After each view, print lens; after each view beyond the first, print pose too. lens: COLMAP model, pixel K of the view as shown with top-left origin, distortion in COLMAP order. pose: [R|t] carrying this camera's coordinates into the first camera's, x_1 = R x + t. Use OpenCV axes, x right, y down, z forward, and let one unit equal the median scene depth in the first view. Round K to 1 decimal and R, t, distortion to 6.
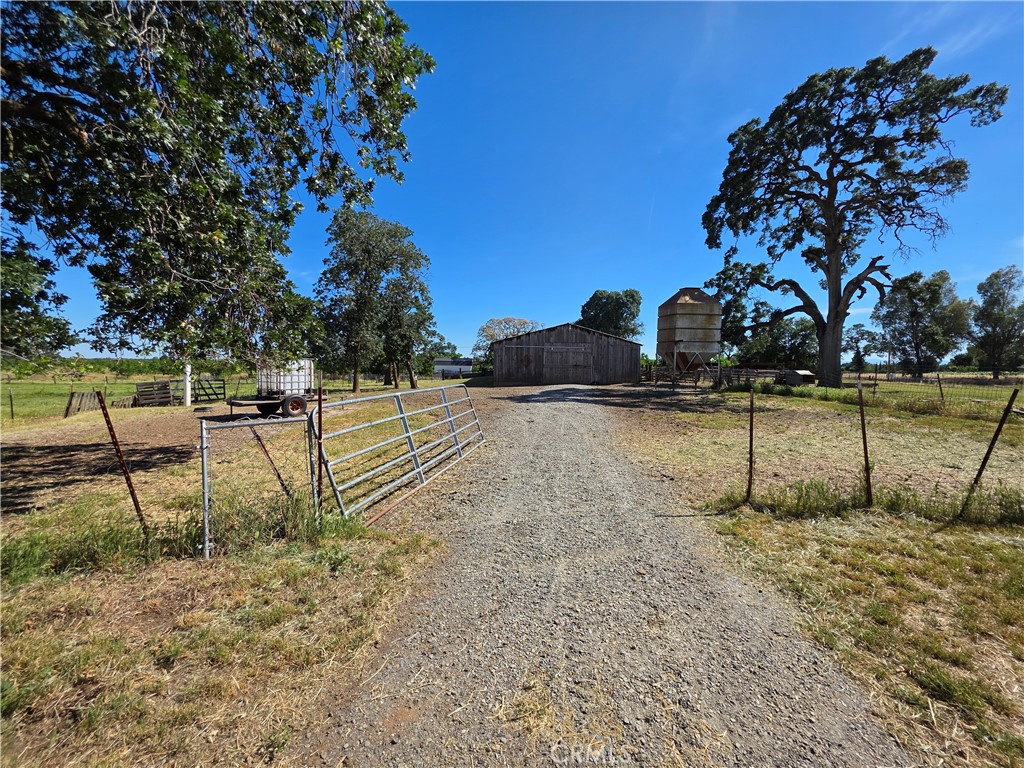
lens RADIAL K [[408.2, 0, 512.6], [0, 408.2, 378.9], [0, 0, 1]] dist [0.002396, 0.000632]
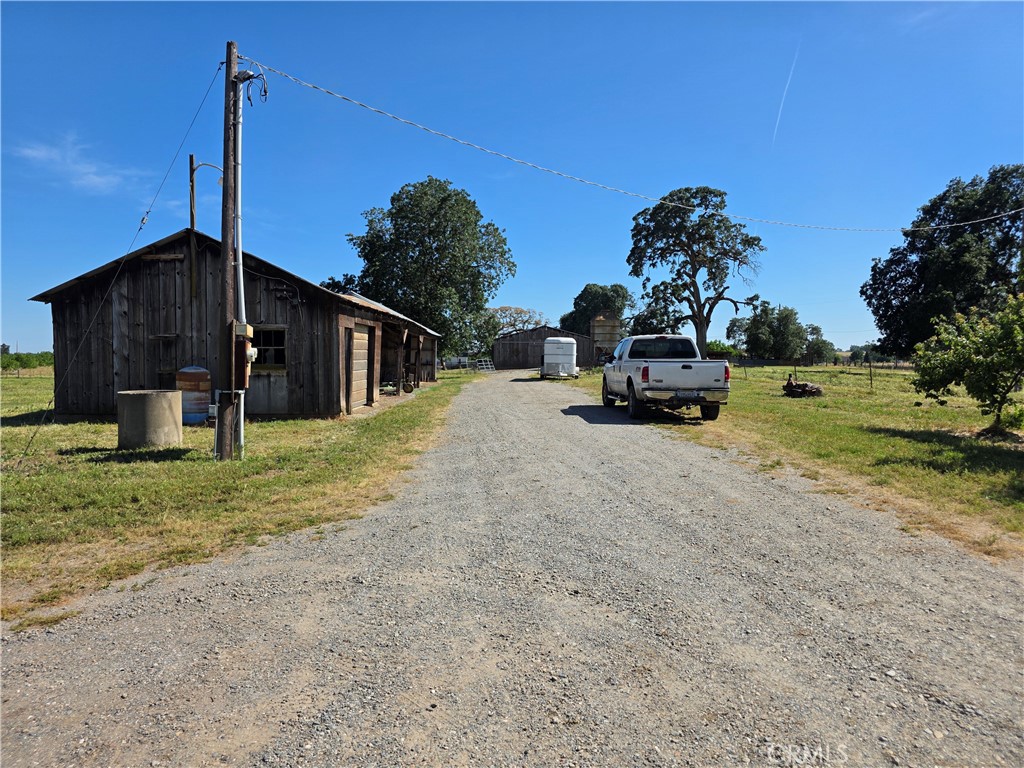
lens RADIAL K [[686.3, 0, 512.6], [0, 686.3, 387.7], [0, 0, 1]] dist [0.072127, -0.068691]
pose [[0.999935, -0.011414, -0.000743, 0.020689], [0.011421, 0.999887, 0.009745, 0.058503], [0.000632, -0.009753, 0.999952, -1.446884]]
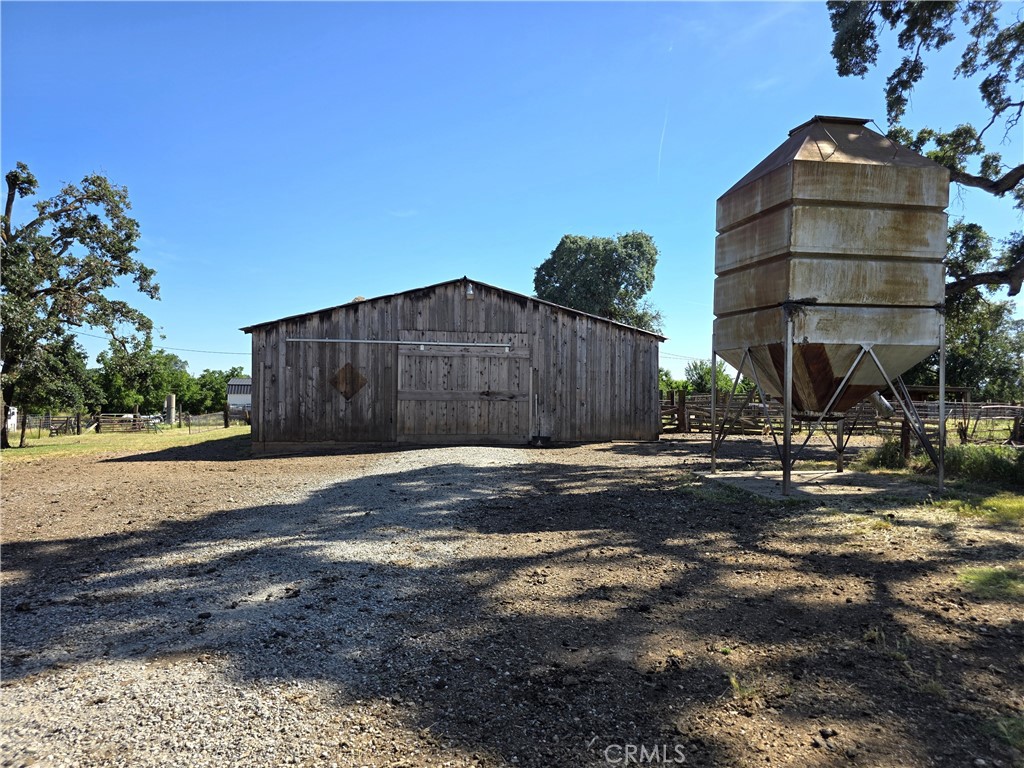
lens RADIAL K [[686.3, 0, 512.6], [0, 686.3, 387.7], [0, 0, 1]] dist [0.072127, -0.068691]
pose [[0.995068, -0.003647, 0.099130, 0.118088], [0.007655, 0.999167, -0.040077, -0.013278], [-0.098901, 0.040638, 0.994267, 0.390298]]
